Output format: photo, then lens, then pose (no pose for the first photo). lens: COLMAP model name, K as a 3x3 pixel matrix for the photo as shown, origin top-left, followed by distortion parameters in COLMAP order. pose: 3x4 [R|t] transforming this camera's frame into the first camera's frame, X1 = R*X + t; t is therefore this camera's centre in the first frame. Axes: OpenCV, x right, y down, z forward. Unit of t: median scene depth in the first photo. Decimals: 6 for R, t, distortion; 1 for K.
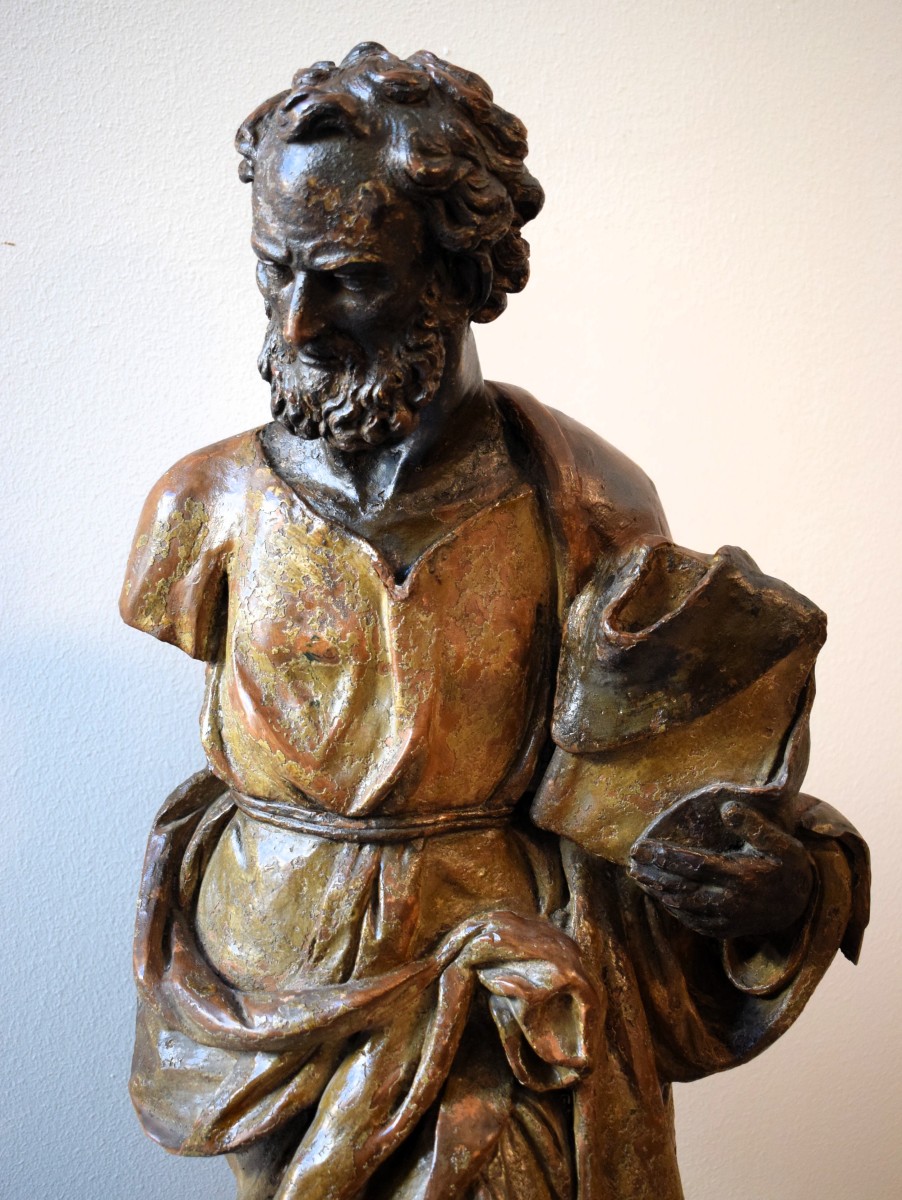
lens RADIAL K [[1545.7, 0, 452.2], [0, 1545.7, 578.0], [0, 0, 1]] dist [-0.028666, -0.036375]
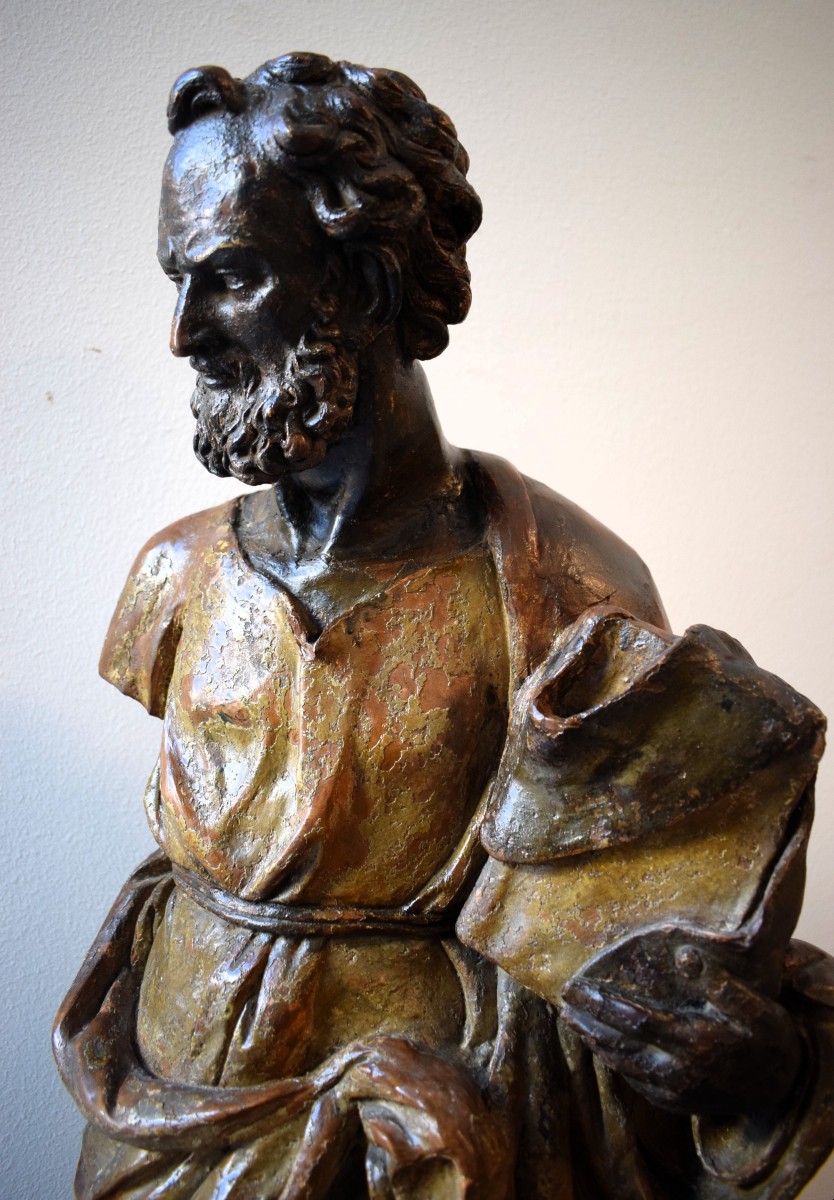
lens RADIAL K [[957.9, 0, 417.0], [0, 957.9, 600.0], [0, 0, 1]] dist [-0.091662, 0.005432]
pose [[0.955220, 0.049017, -0.291810, 0.180310], [-0.090278, 0.987441, -0.129656, 0.044977], [0.281790, 0.150194, 0.947648, 0.480019]]
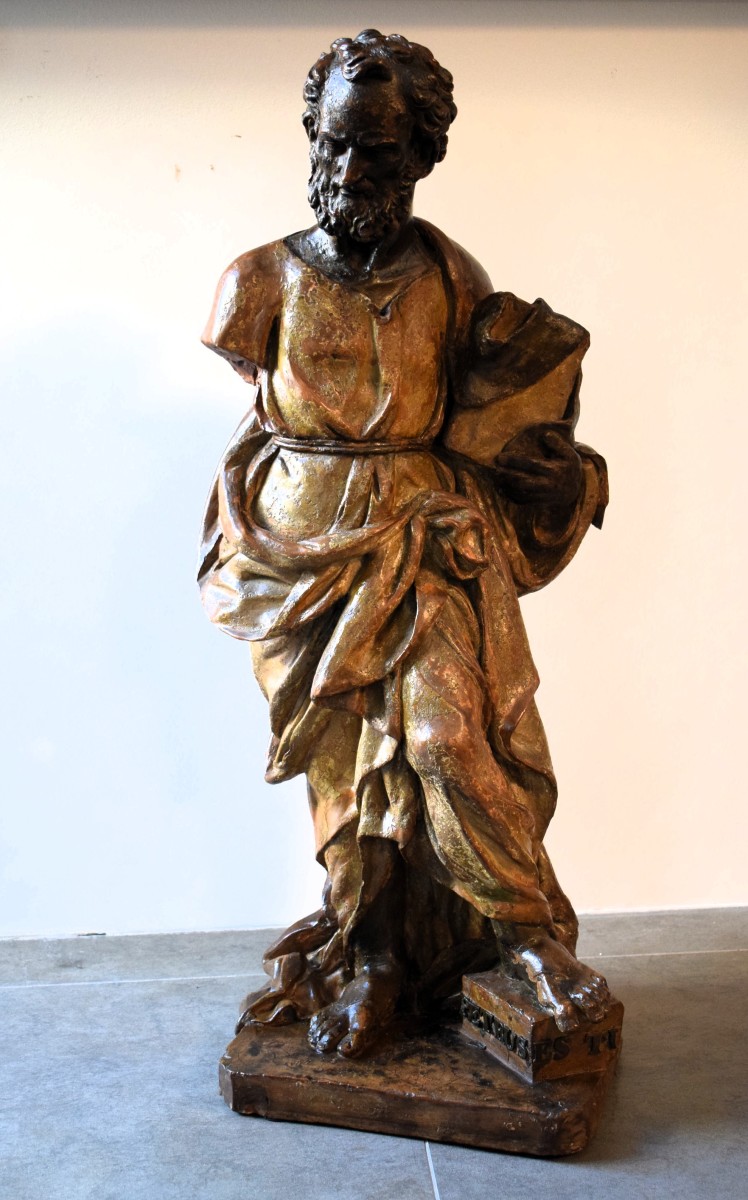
lens RADIAL K [[1732.2, 0, 334.2], [0, 1732.2, 599.2], [0, 0, 1]] dist [0.004708, 0.062848]
pose [[0.967899, -0.044036, 0.247450, -0.625163], [0.038495, 0.998889, 0.027187, 0.287794], [-0.248372, -0.016789, 0.968519, -1.043755]]
